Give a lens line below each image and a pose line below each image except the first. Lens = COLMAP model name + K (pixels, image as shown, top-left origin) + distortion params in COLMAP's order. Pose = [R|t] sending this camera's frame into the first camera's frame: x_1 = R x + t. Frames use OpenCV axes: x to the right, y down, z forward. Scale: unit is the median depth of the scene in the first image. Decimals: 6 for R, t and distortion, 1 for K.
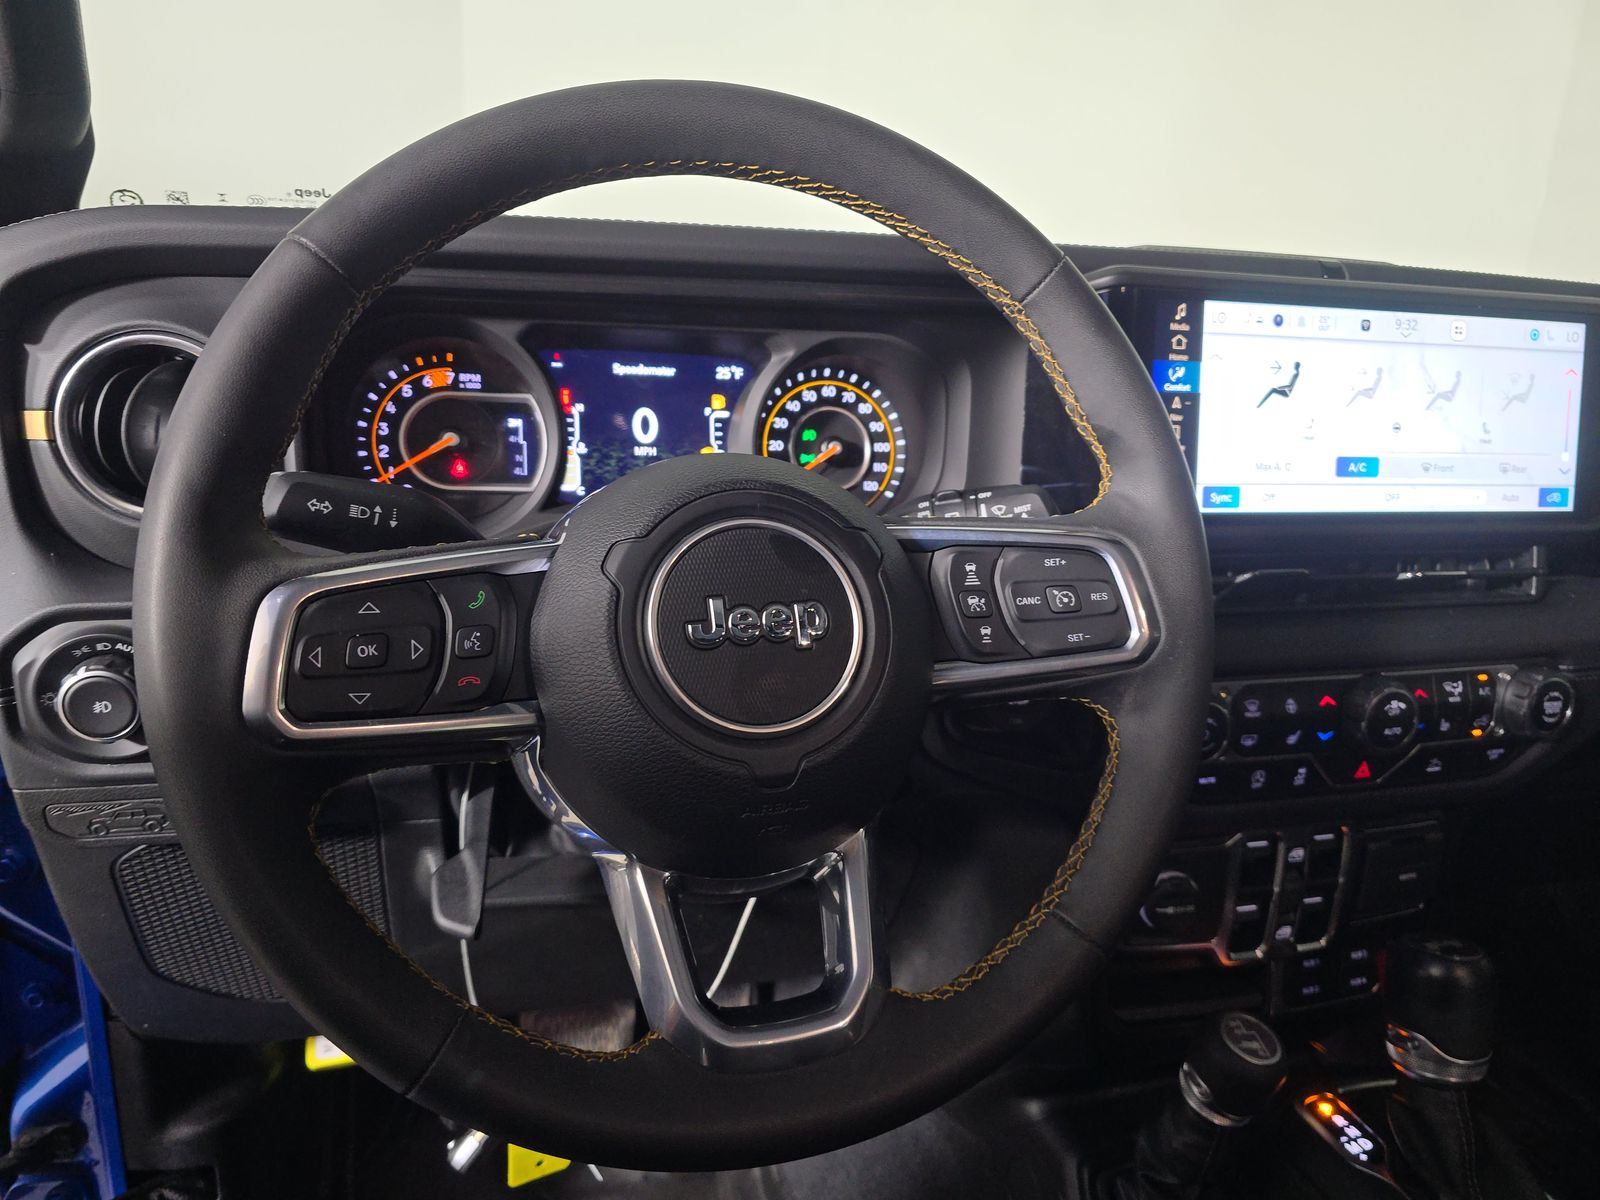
lens RADIAL K [[1123.4, 0, 820.3], [0, 1123.4, 599.3], [0, 0, 1]] dist [0.057957, -0.076091]
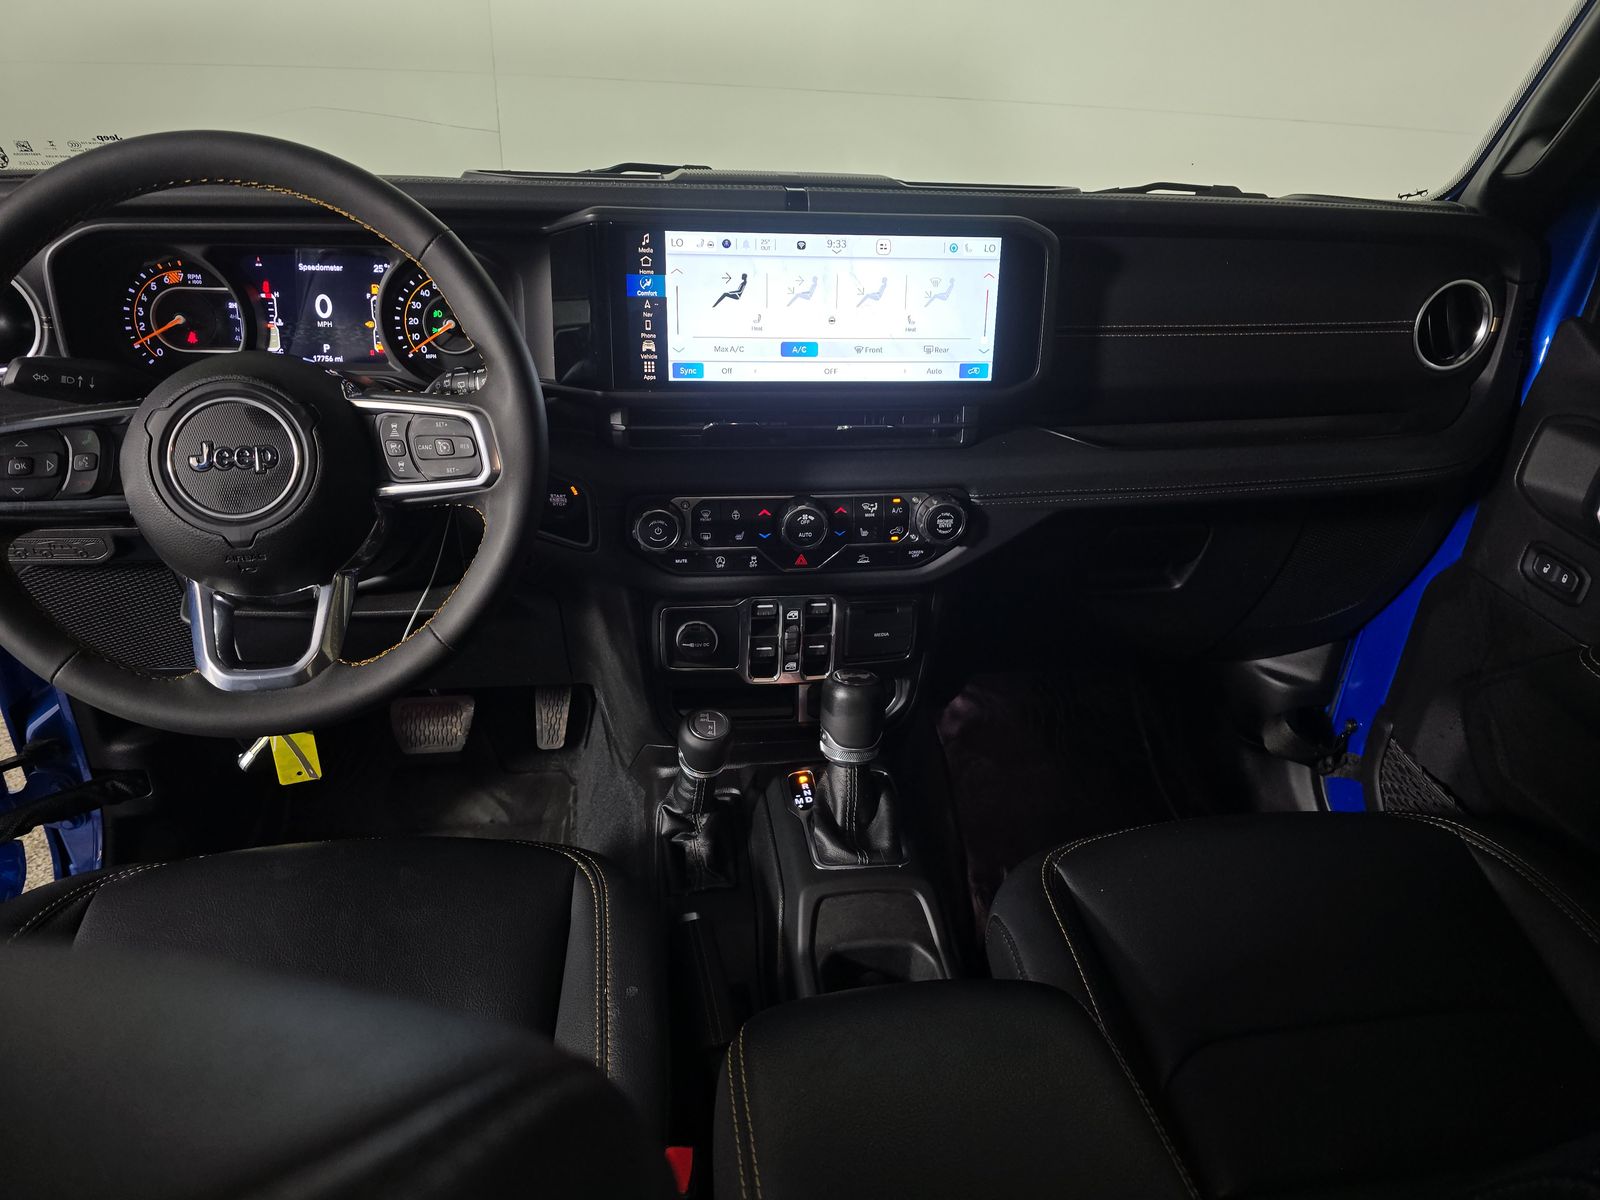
lens RADIAL K [[1092.6, 0, 800.0], [0, 1092.6, 600.0], [0, 0, 1]] dist [0.083288, -0.100487]
pose [[0.988924, 0.055281, -0.137744, 0.693749], [-0.026977, 0.979539, 0.199438, -0.084543], [0.145951, -0.193513, 0.970181, -0.401886]]
